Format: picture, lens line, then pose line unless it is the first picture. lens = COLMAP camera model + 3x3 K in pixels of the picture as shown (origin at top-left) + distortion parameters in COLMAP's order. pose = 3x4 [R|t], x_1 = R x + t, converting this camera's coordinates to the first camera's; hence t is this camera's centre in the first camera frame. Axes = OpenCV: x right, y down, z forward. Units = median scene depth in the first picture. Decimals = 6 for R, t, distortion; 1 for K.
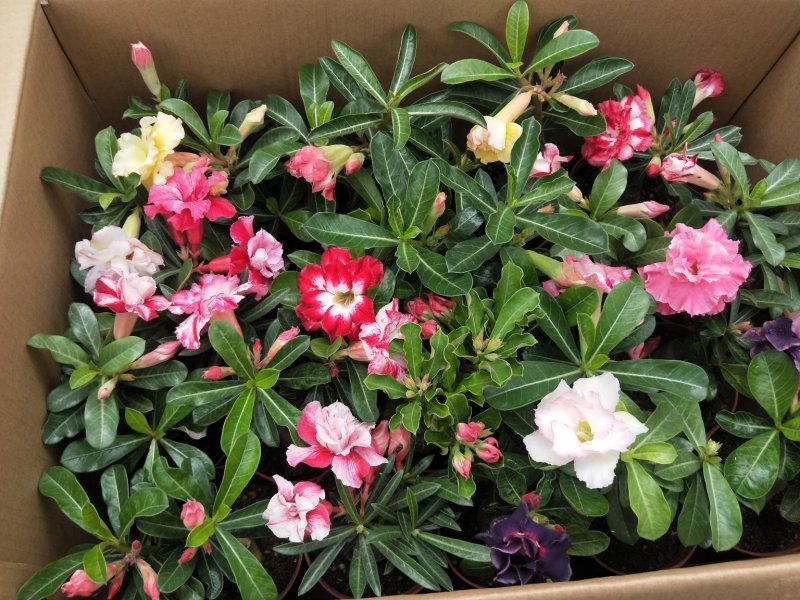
lens RADIAL K [[842.3, 0, 400.0], [0, 842.3, 300.0], [0, 0, 1]] dist [-0.007116, -0.001322]
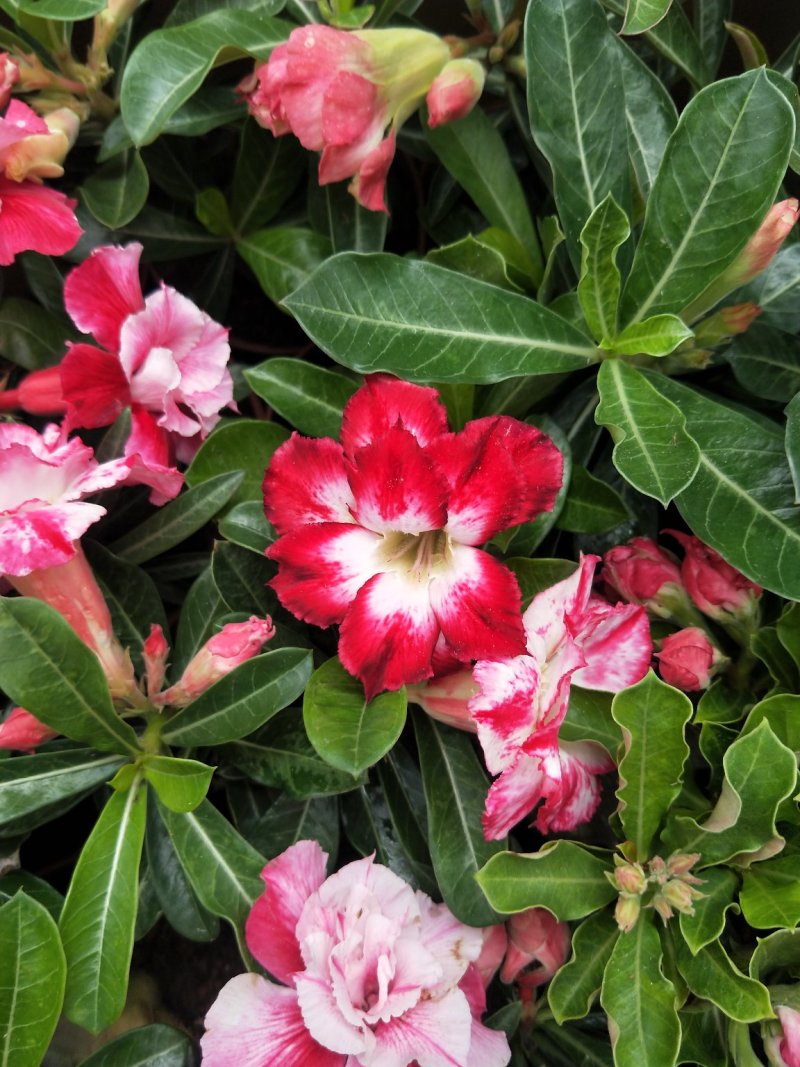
lens RADIAL K [[1123.5, 0, 400.0], [0, 1123.5, 533.5], [0, 0, 1]] dist [-0.007116, -0.001322]
pose [[0.998786, 0.043447, -0.023206, -0.058724], [-0.038635, 0.983260, 0.178065, -0.074557], [0.030554, -0.176952, 0.983745, 0.565239]]
